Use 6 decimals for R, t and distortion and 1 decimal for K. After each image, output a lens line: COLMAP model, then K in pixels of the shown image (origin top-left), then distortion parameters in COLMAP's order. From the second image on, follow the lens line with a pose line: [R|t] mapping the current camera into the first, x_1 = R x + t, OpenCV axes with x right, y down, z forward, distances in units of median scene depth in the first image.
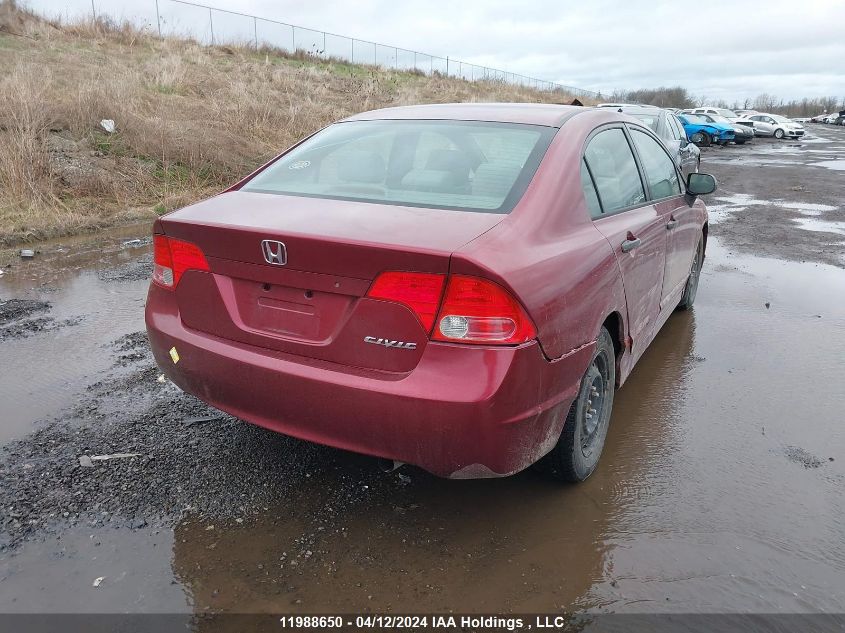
lens RADIAL K [[664.1, 0, 421.4], [0, 664.1, 320.8], [0, 0, 1]] dist [0.015660, -0.008992]
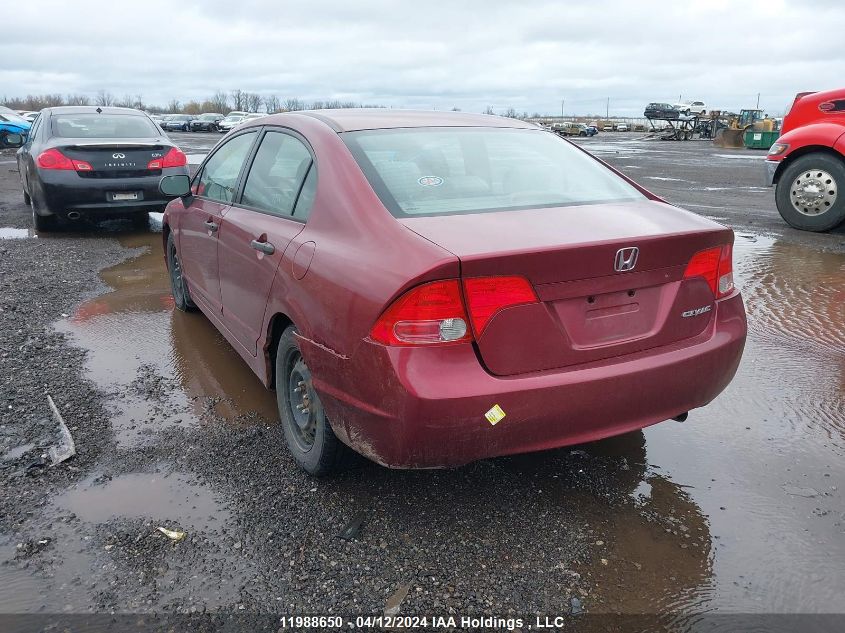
lens RADIAL K [[664.1, 0, 437.7], [0, 664.1, 313.6], [0, 0, 1]] dist [0.015660, -0.008992]
pose [[0.516716, -0.245378, 0.820240, -1.162780], [0.250418, 0.959468, 0.129275, -0.214947], [-0.818715, 0.138604, 0.557220, 0.637761]]
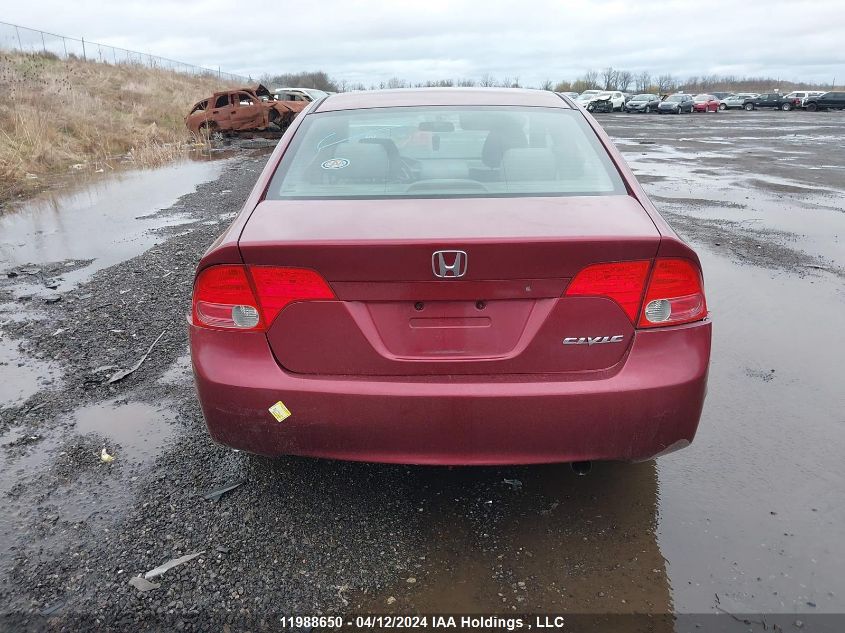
lens RADIAL K [[664.1, 0, 430.6], [0, 664.1, 317.8], [0, 0, 1]] dist [0.015660, -0.008992]
pose [[0.876052, -0.172738, 0.450216, -0.607678], [0.165472, 0.984635, 0.055798, -0.080963], [-0.452936, 0.025616, 0.891175, 0.226687]]
